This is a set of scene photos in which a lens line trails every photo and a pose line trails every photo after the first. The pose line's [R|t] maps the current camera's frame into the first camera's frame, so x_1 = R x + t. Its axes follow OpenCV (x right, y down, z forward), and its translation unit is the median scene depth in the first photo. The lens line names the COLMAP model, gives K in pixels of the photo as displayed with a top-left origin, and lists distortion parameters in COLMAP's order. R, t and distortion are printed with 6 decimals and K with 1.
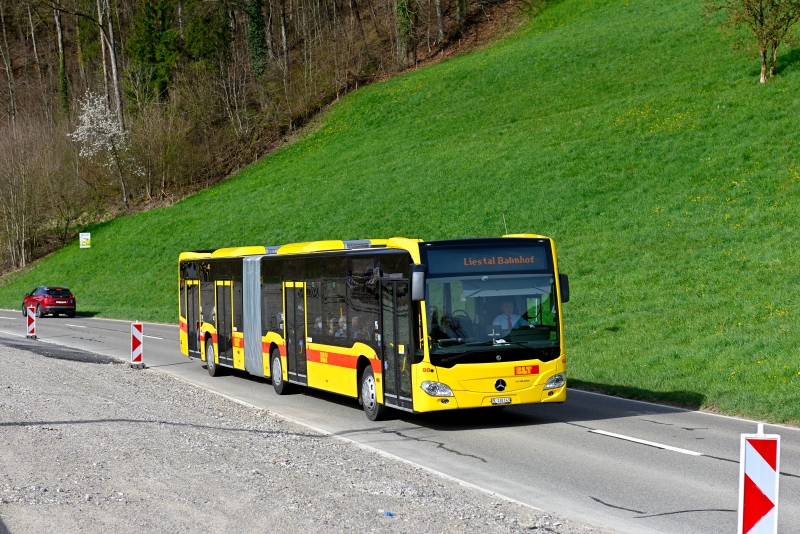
lens RADIAL K [[1348.1, 0, 400.0], [0, 1348.1, 267.0], [0, 0, 1]] dist [0.032192, 0.045141]
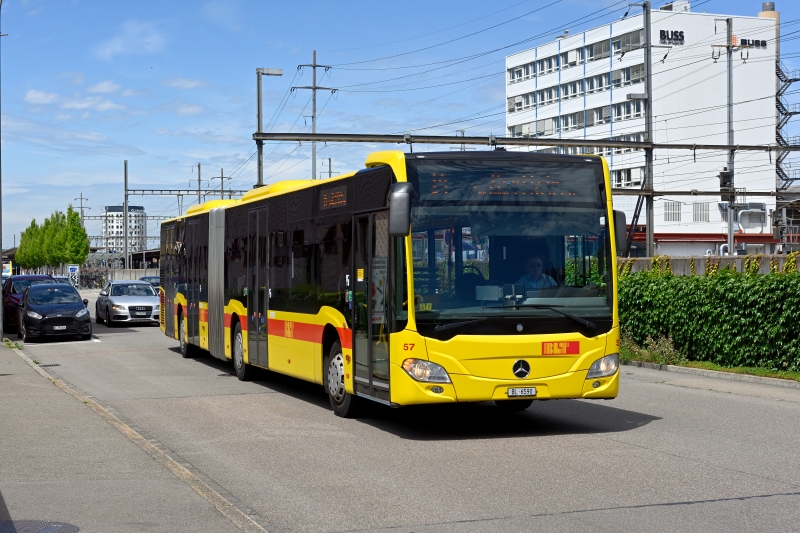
lens RADIAL K [[1291.4, 0, 400.0], [0, 1291.4, 266.5], [0, 0, 1]] dist [0.033327, 0.028539]
pose [[0.999021, 0.030787, -0.031770, 0.032213], [-0.031005, 0.999499, -0.006386, 0.041793], [0.031557, 0.007365, 0.999475, 0.347996]]
